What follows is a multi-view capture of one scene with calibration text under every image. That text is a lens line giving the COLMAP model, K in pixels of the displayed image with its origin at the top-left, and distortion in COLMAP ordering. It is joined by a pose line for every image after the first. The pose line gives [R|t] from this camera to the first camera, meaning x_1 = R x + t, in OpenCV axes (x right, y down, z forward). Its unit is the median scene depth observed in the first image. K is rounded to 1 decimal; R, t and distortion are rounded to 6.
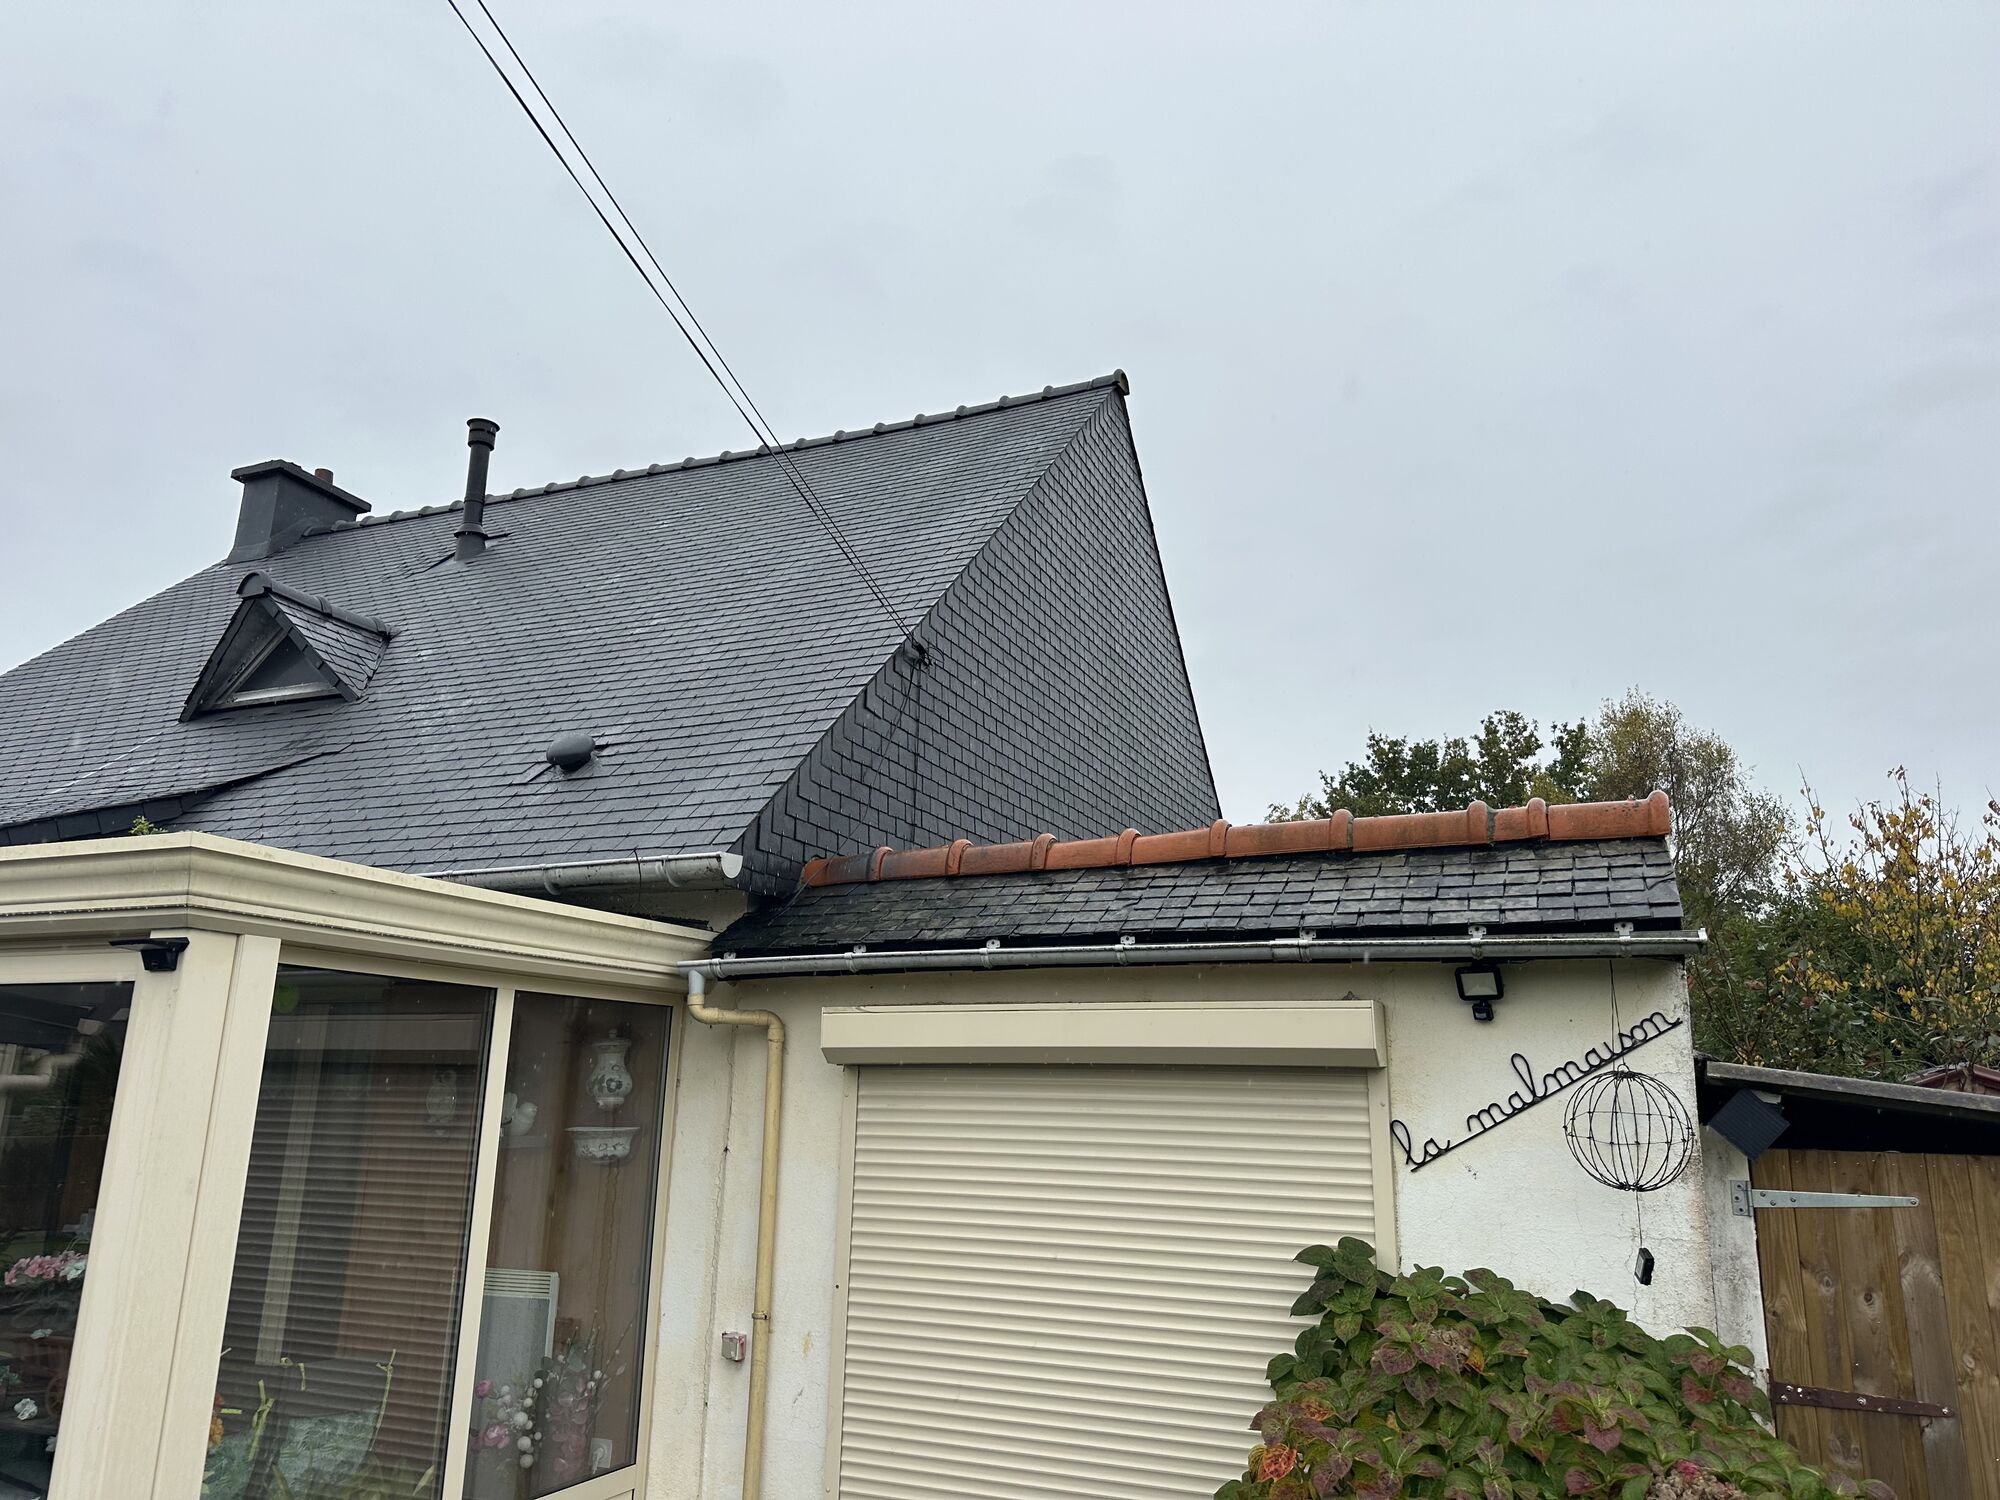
lens RADIAL K [[1397.6, 0, 987.7], [0, 1397.6, 768.4], [0, 0, 1]] dist [0.077073, -0.083688]
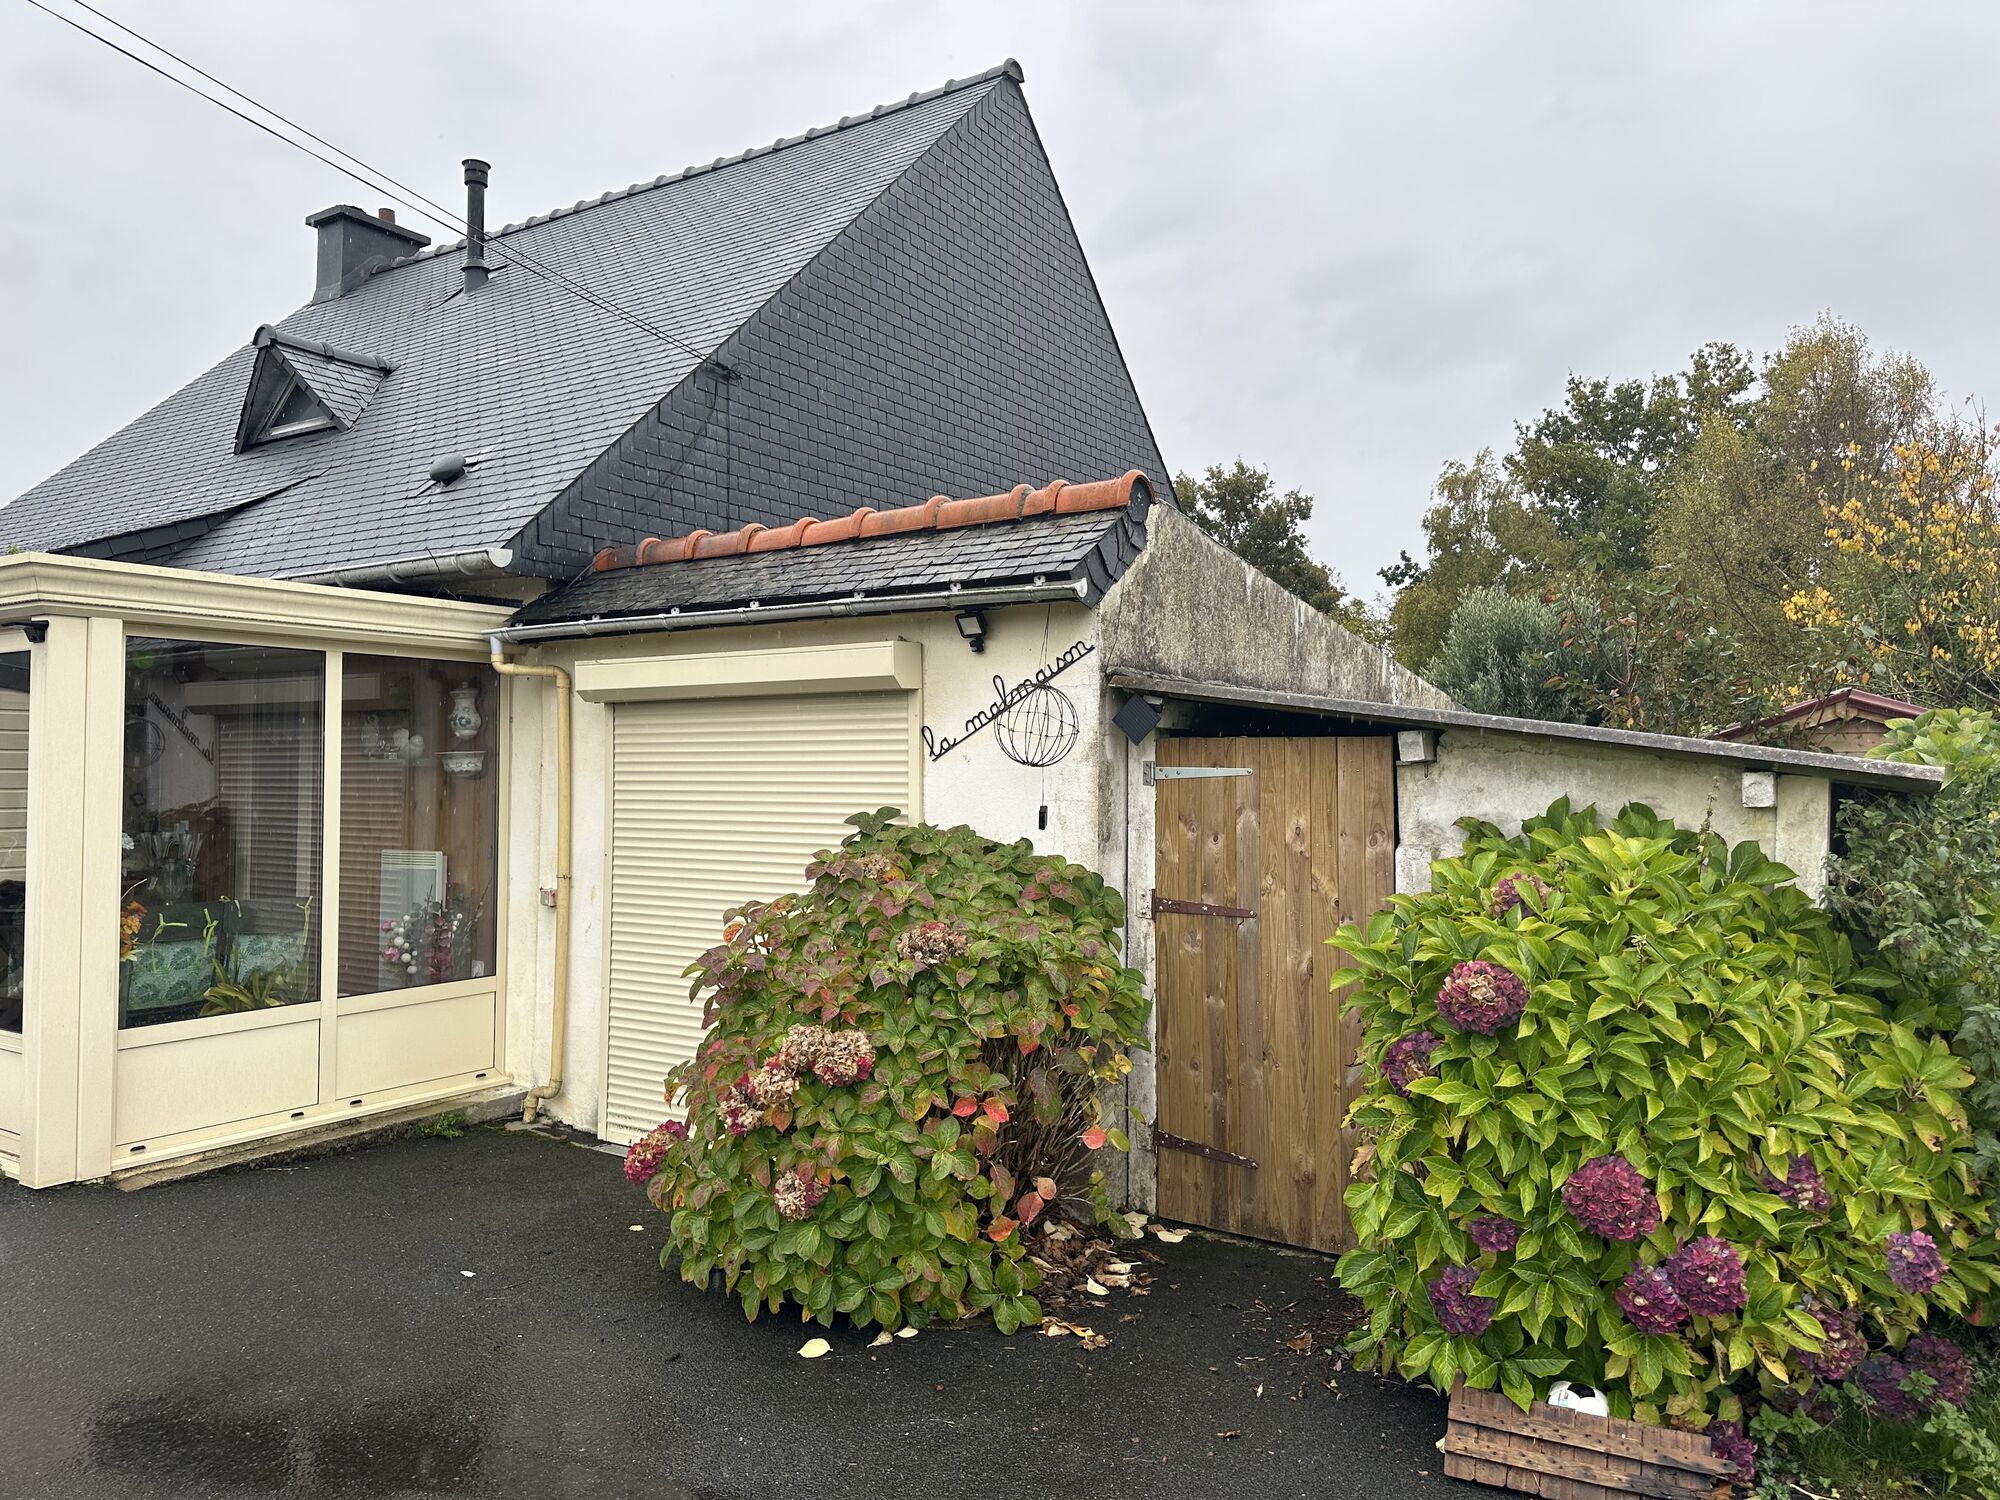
lens RADIAL K [[1397.6, 0, 1036.8], [0, 1397.6, 765.4], [0, 0, 1]] dist [0.077073, -0.083688]
pose [[0.987150, -0.019397, -0.158612, 0.524566], [0.054714, 0.973634, 0.221456, -0.007980], [0.150135, -0.227289, 0.962185, -0.258182]]
